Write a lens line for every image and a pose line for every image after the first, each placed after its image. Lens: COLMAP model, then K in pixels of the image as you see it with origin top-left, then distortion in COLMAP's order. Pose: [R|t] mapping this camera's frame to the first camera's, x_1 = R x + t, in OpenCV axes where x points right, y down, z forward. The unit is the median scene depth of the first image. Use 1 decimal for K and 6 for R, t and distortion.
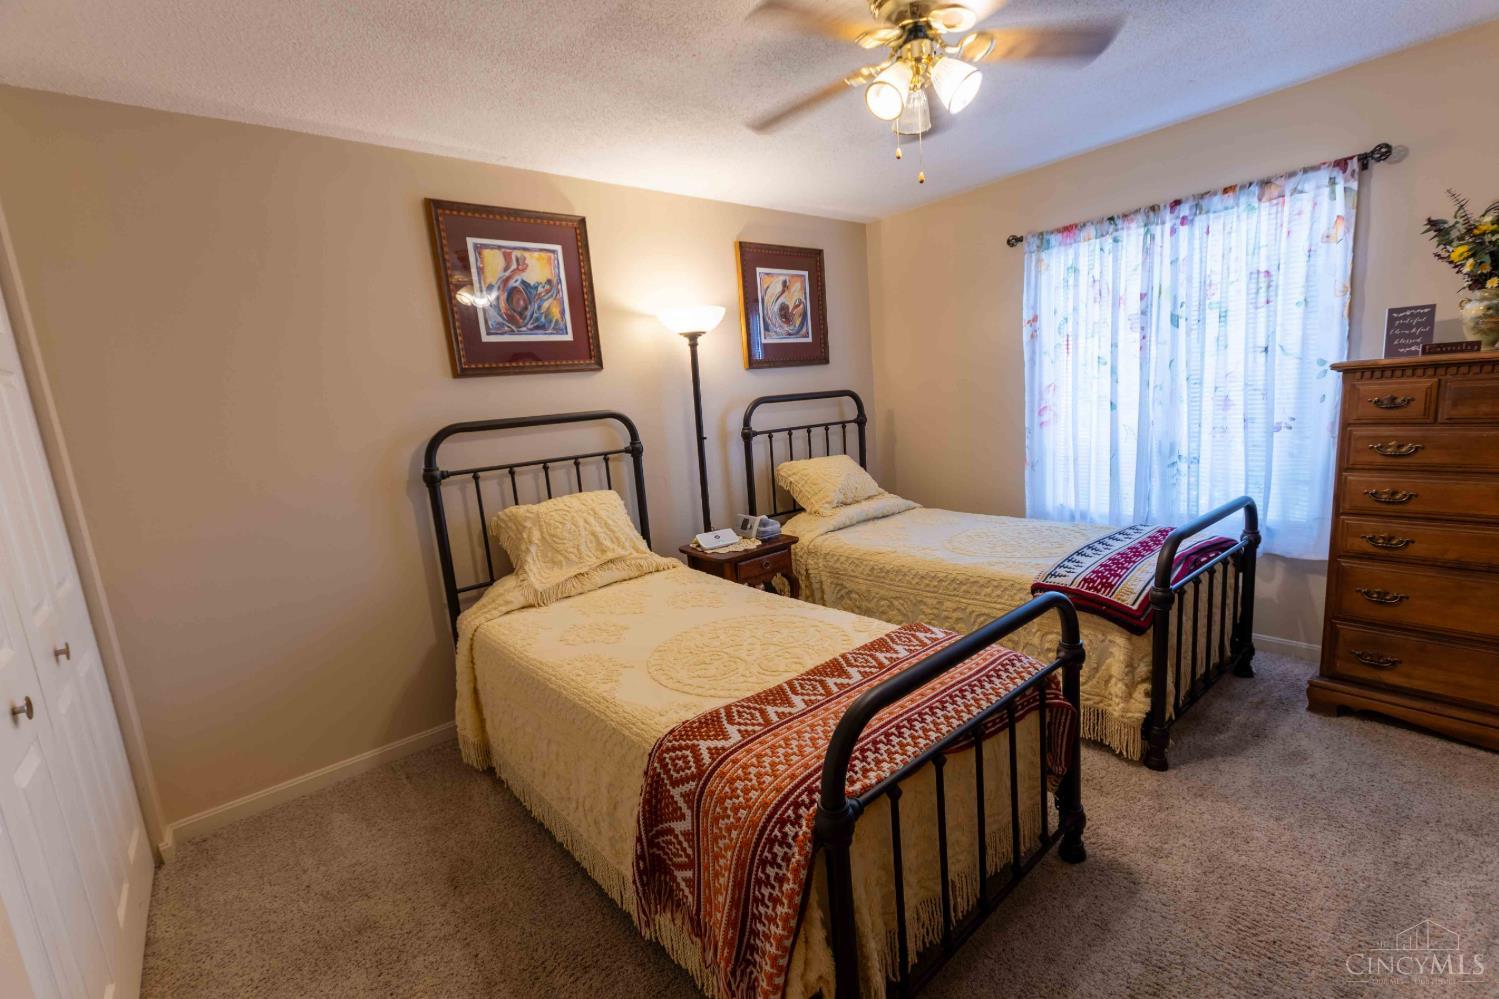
lens RADIAL K [[680.6, 0, 749.5], [0, 680.6, 499.5], [0, 0, 1]] dist [0.000449, 0.000297]
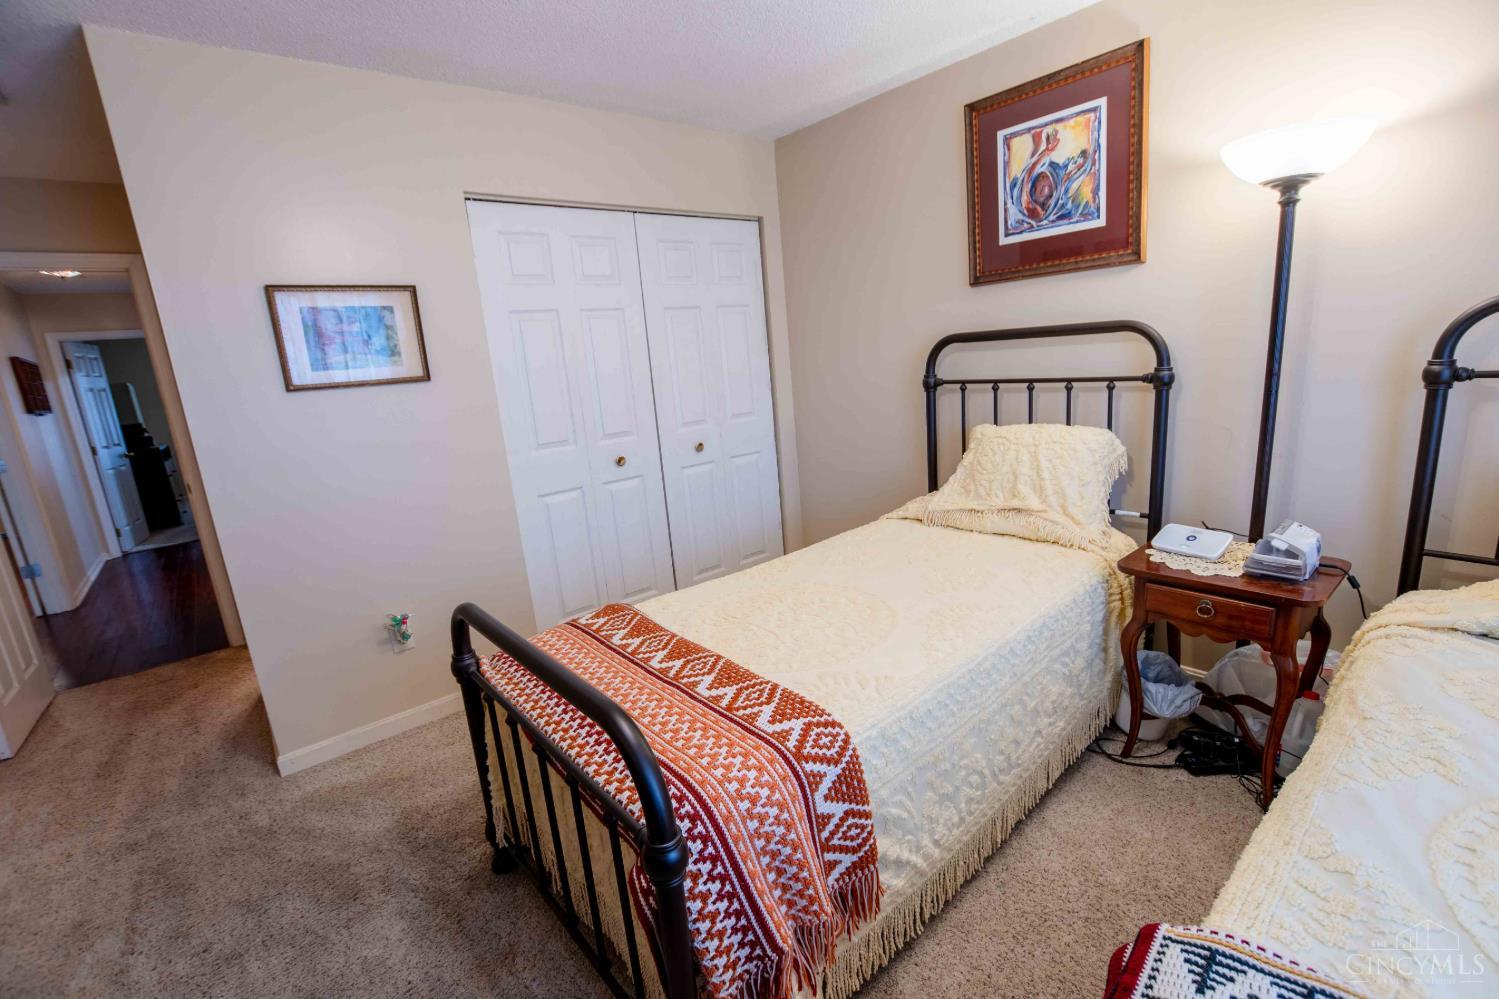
lens RADIAL K [[667.2, 0, 745.5], [0, 667.2, 499.4], [0, 0, 1]] dist [-0.042855, 0.009147]
pose [[-0.016108, 0.297092, -0.954713, 0.570389], [-0.070885, 0.952095, 0.297473, -0.139543], [0.997354, 0.072466, 0.005723, 0.652646]]
